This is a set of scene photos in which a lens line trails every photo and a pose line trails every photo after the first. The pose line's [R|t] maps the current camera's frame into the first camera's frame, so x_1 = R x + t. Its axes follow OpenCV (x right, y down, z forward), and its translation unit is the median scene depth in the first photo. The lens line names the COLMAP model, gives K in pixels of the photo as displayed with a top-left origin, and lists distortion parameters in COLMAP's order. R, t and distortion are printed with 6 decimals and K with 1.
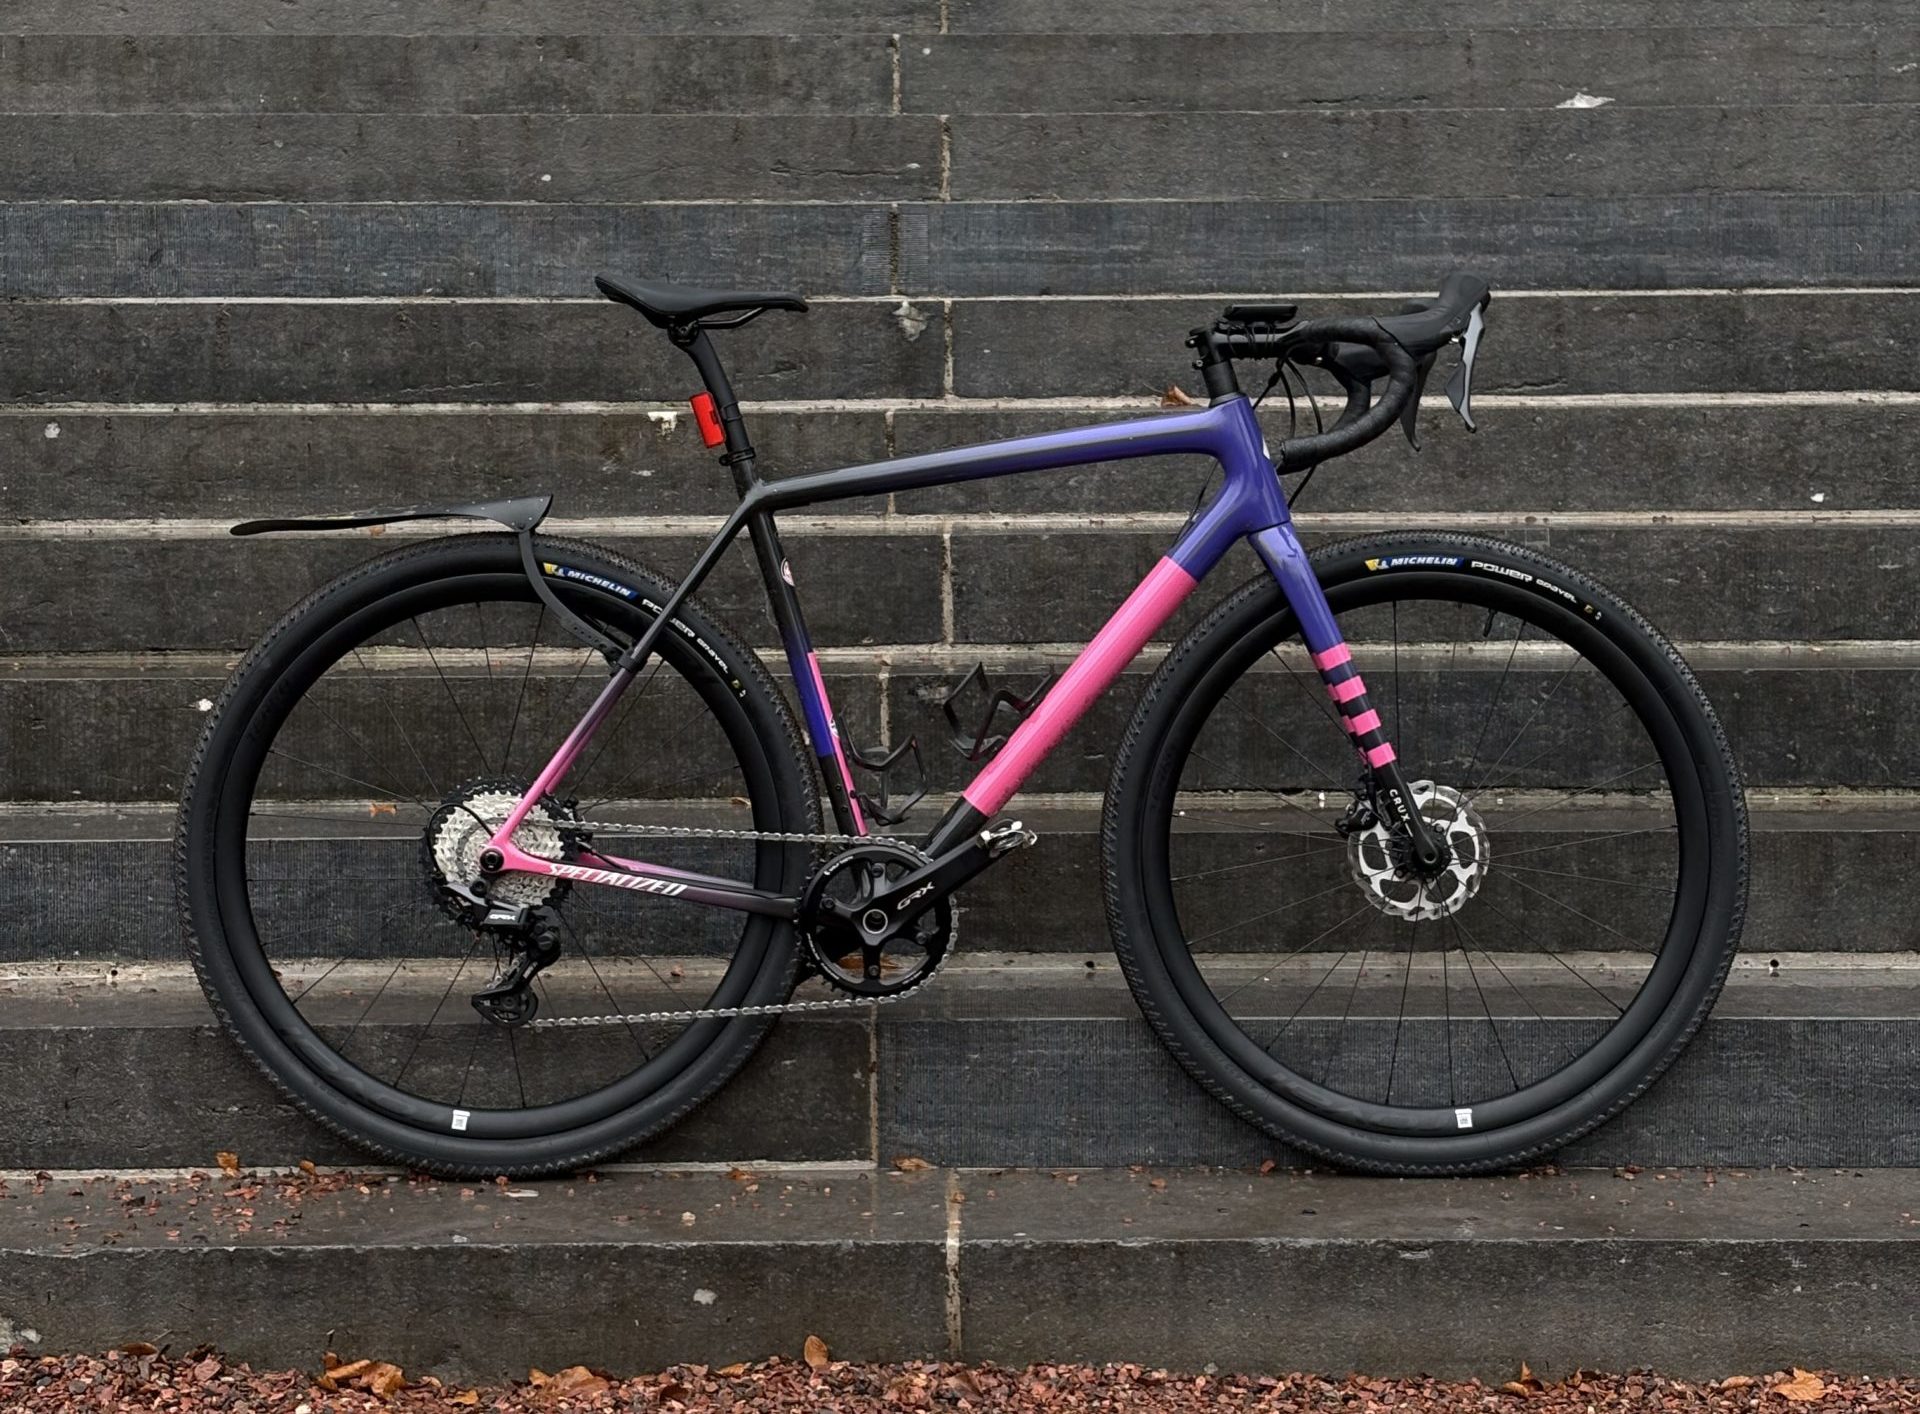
lens RADIAL K [[3888.9, 0, 959.9], [0, 3888.9, 612.4], [0, 0, 1]] dist [0.315405, -1.724515]
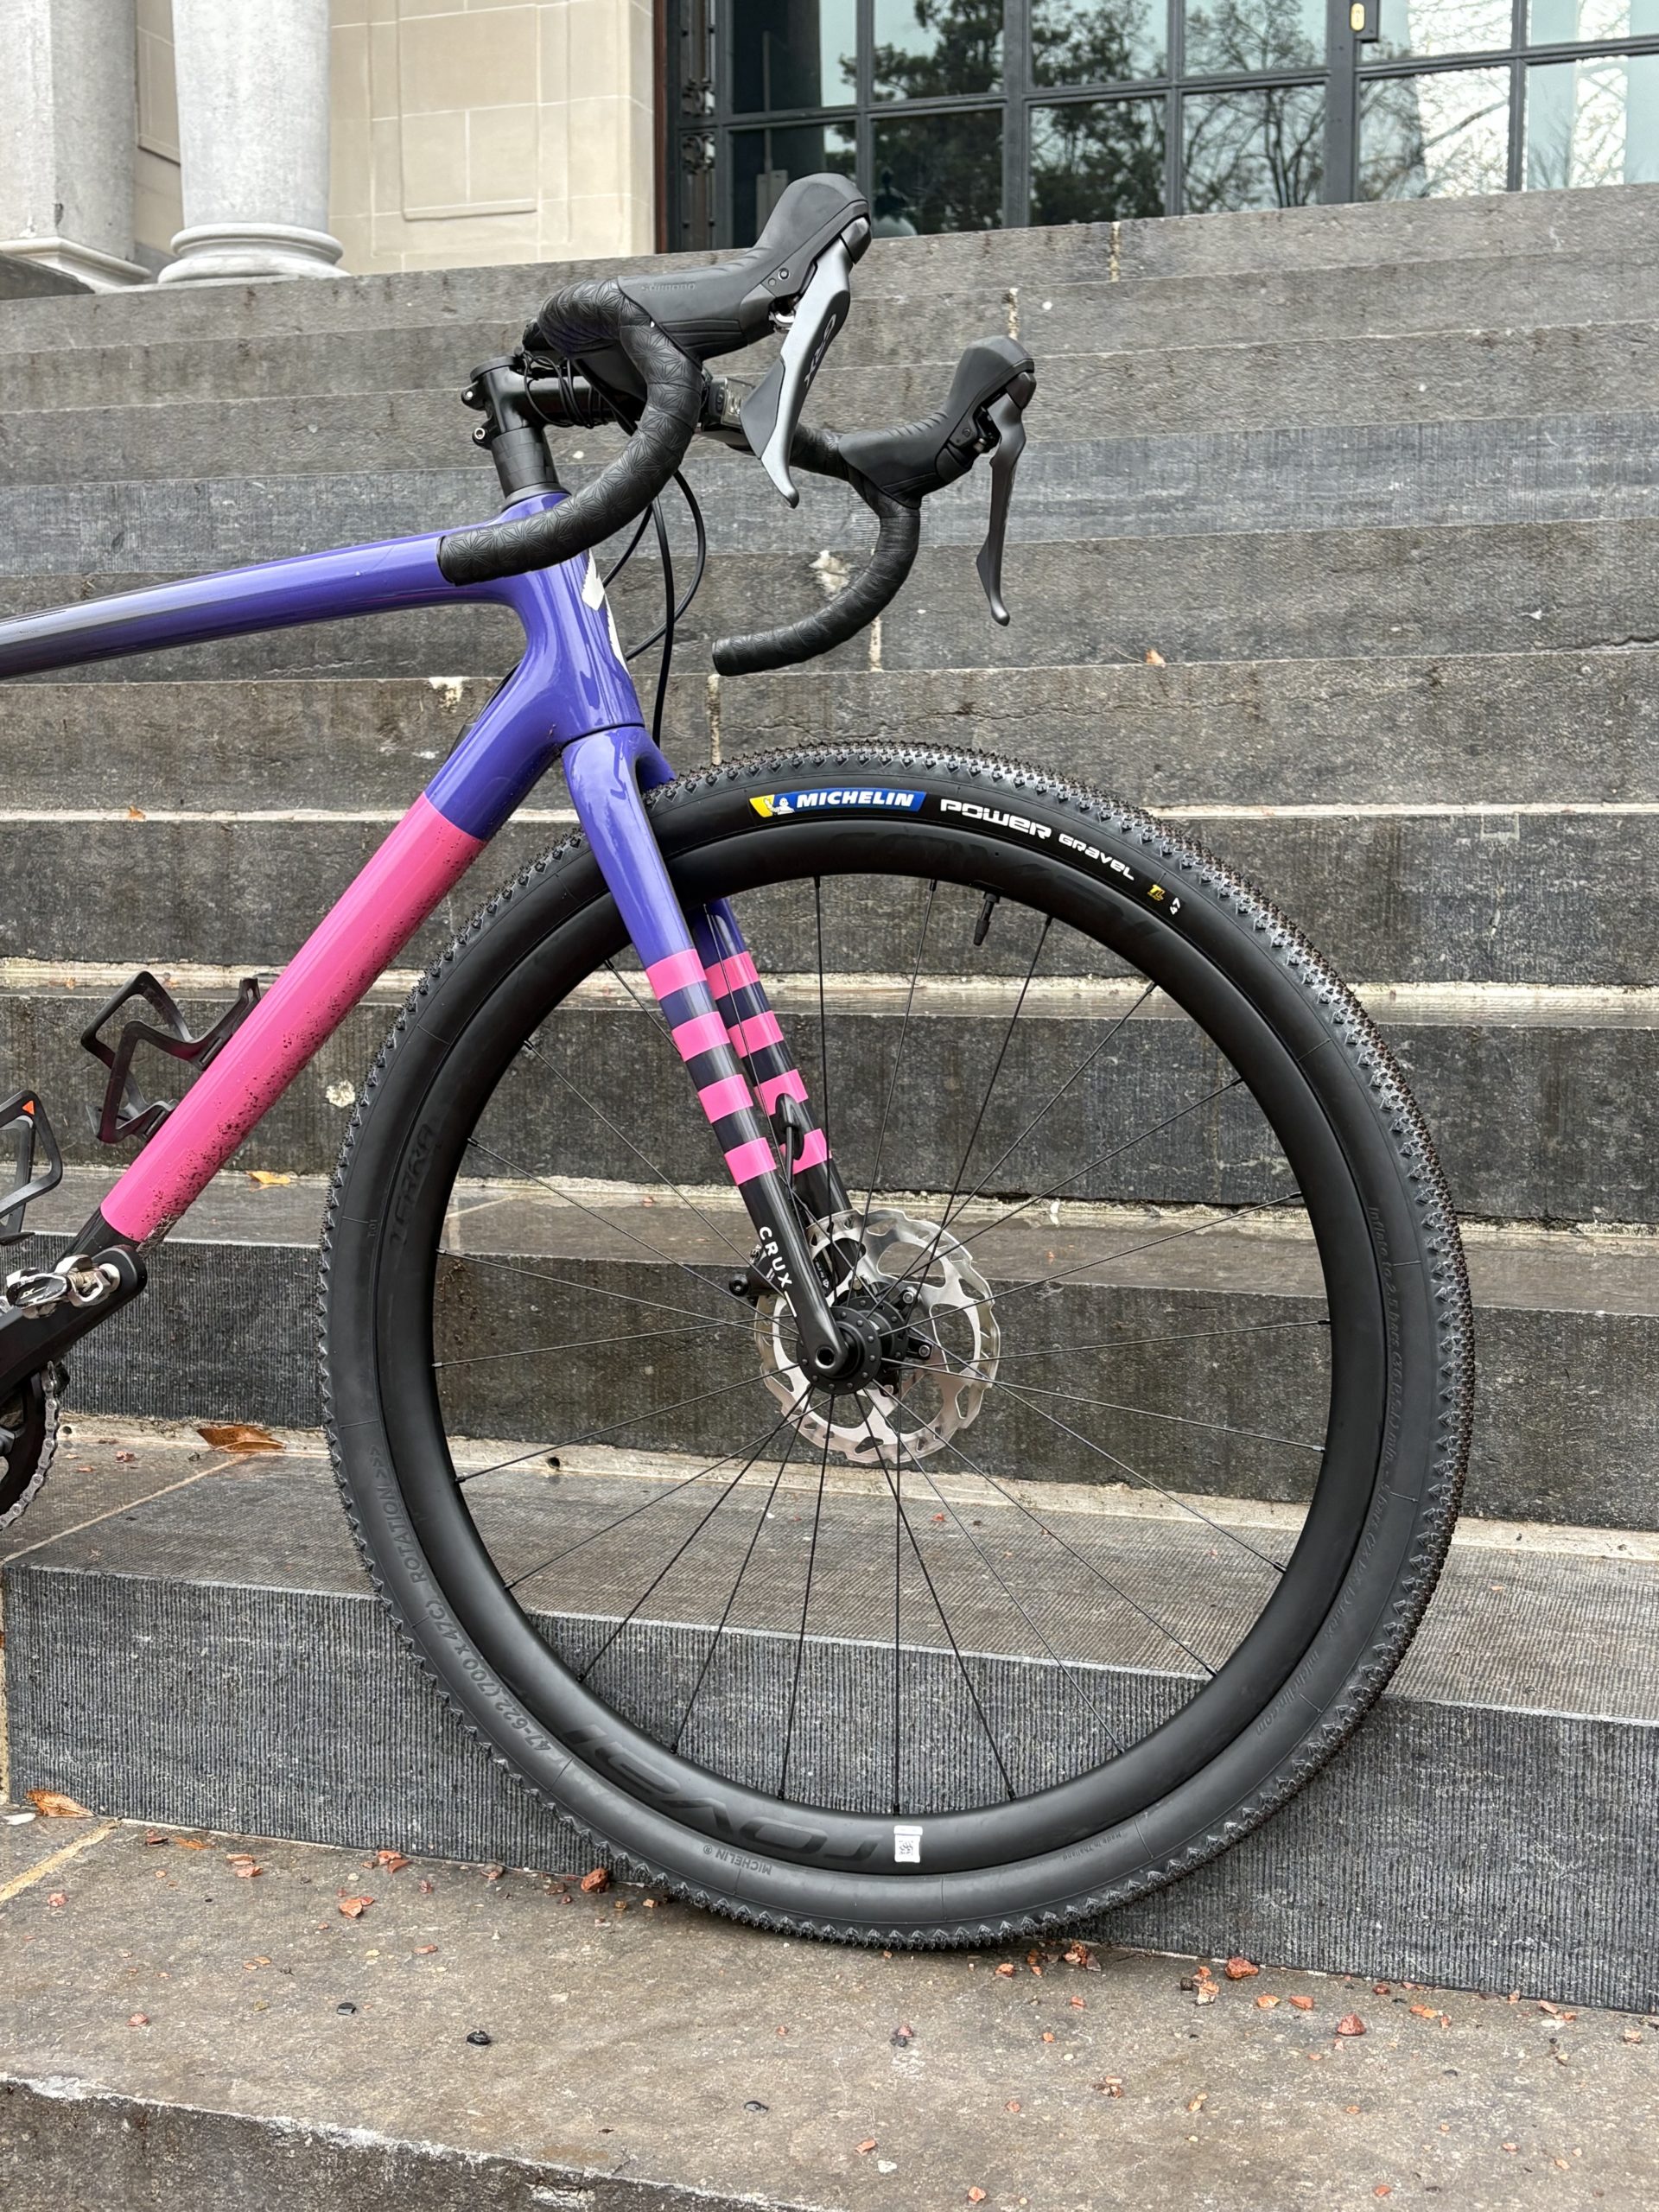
lens RADIAL K [[2705.9, 0, 827.5], [0, 2705.9, 1114.1], [0, 0, 1]] dist [0.232313, -0.893653]
pose [[0.948409, 0.036661, -0.314924, 0.199731], [-0.022380, 0.998556, 0.048845, 0.010016], [0.316260, -0.039277, 0.947859, 0.555884]]
